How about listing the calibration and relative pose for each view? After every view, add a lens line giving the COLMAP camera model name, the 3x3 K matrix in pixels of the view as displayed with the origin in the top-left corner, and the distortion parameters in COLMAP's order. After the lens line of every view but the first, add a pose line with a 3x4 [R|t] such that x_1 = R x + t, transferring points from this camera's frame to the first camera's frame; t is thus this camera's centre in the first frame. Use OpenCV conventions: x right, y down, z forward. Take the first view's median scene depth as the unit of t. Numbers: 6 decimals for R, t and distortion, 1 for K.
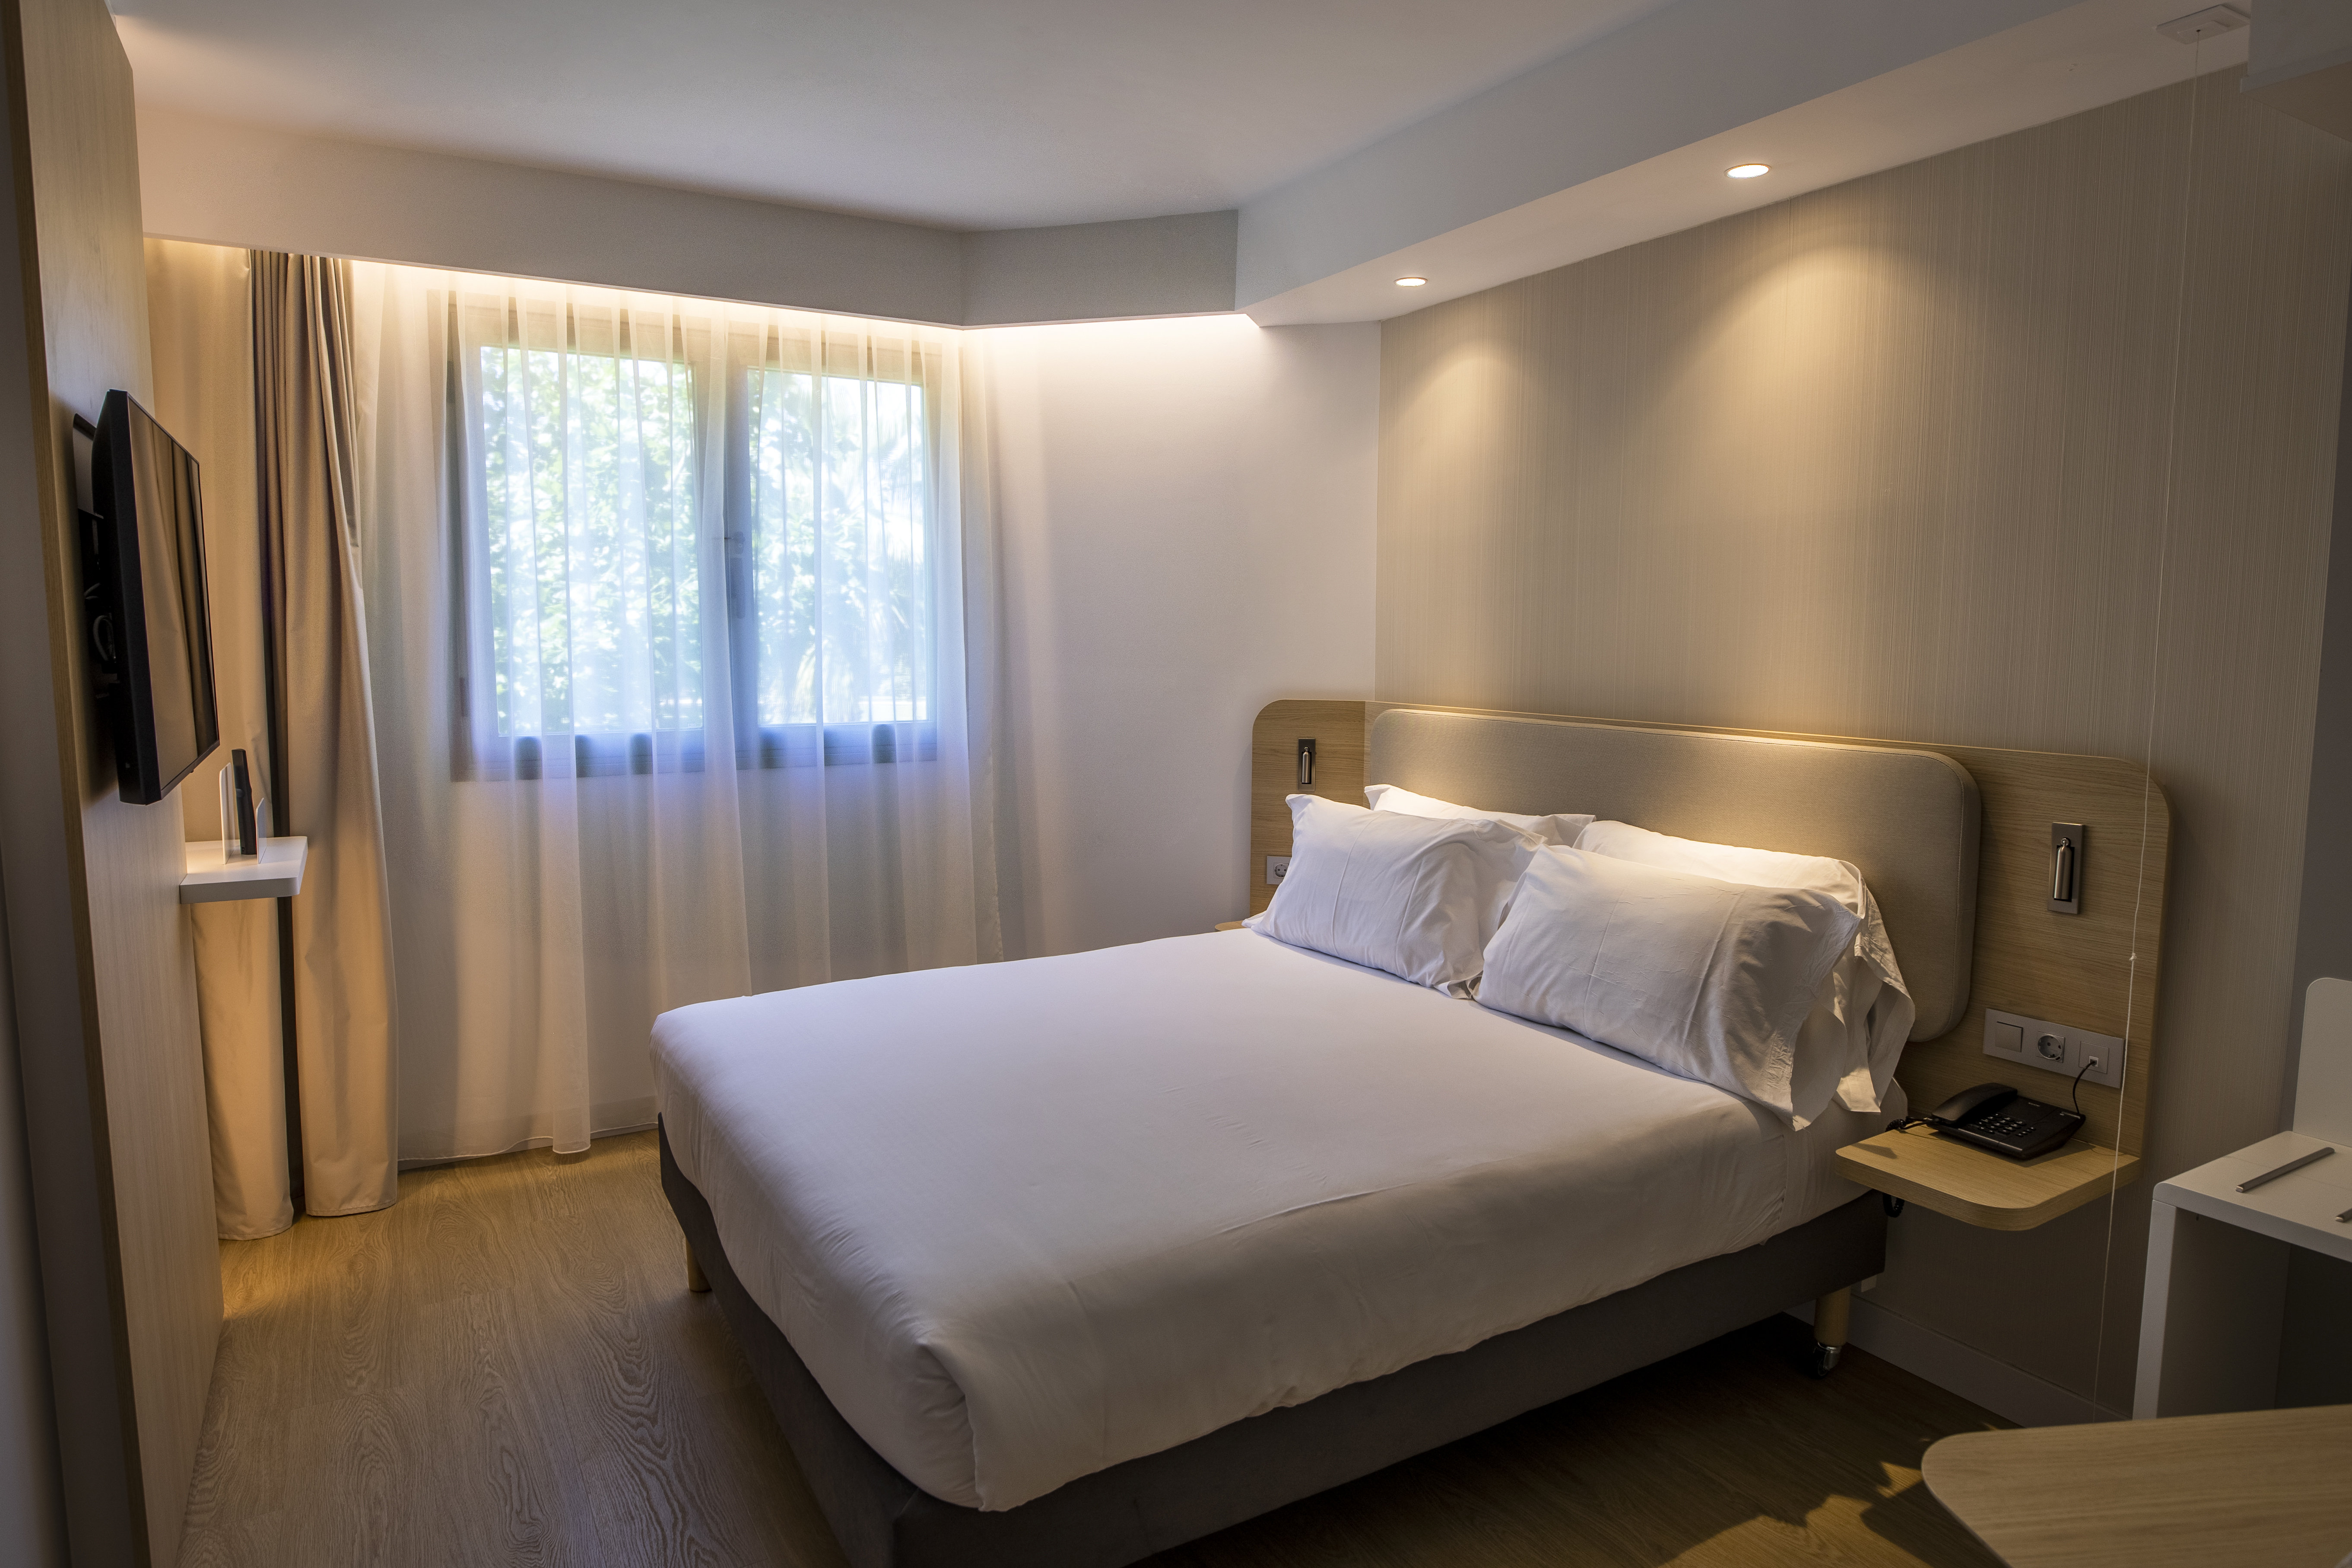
lens RADIAL K [[1356.4, 0, 1174.0], [0, 1356.4, 781.1], [0, 0, 1]] dist [-0.007781, -0.002902]
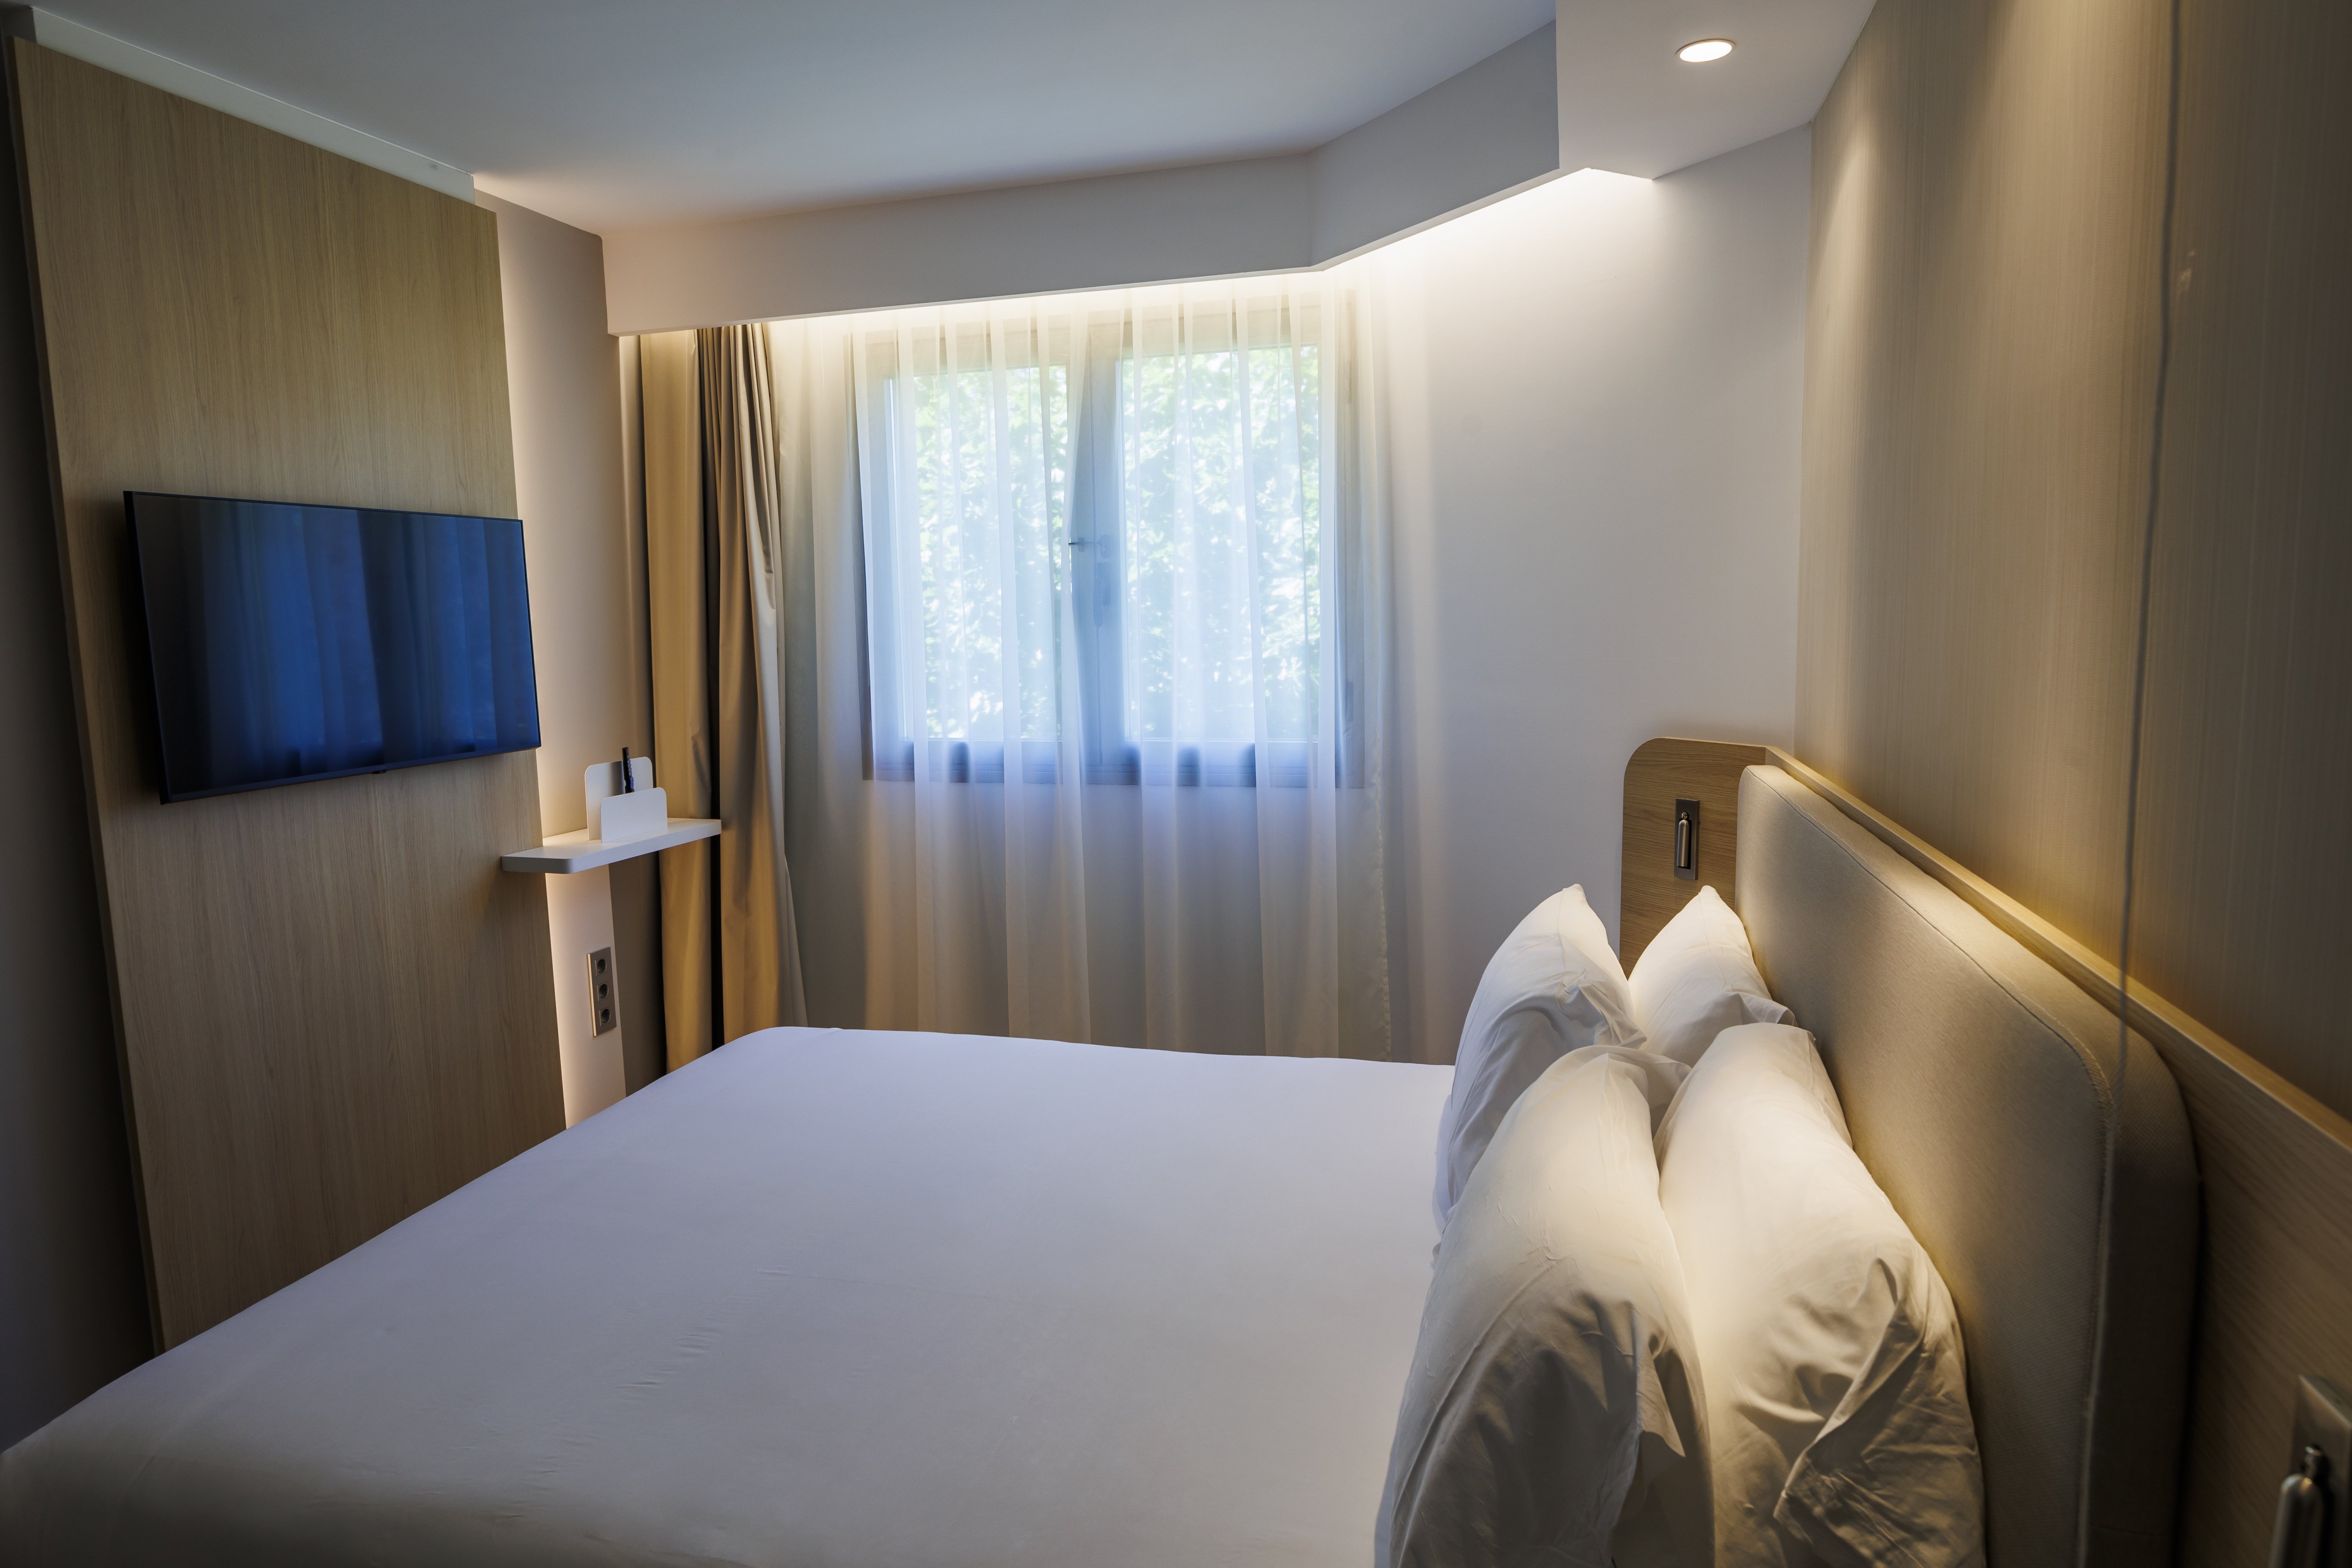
lens RADIAL K [[1356.4, 0, 1172.6], [0, 1356.4, 781.6], [0, 0, 1]] dist [-0.007781, -0.002902]
pose [[0.702879, 0.068755, -0.707979, 0.407726], [-0.055920, 0.997578, 0.041363, -0.056002], [0.709108, 0.010517, 0.705021, 0.379424]]
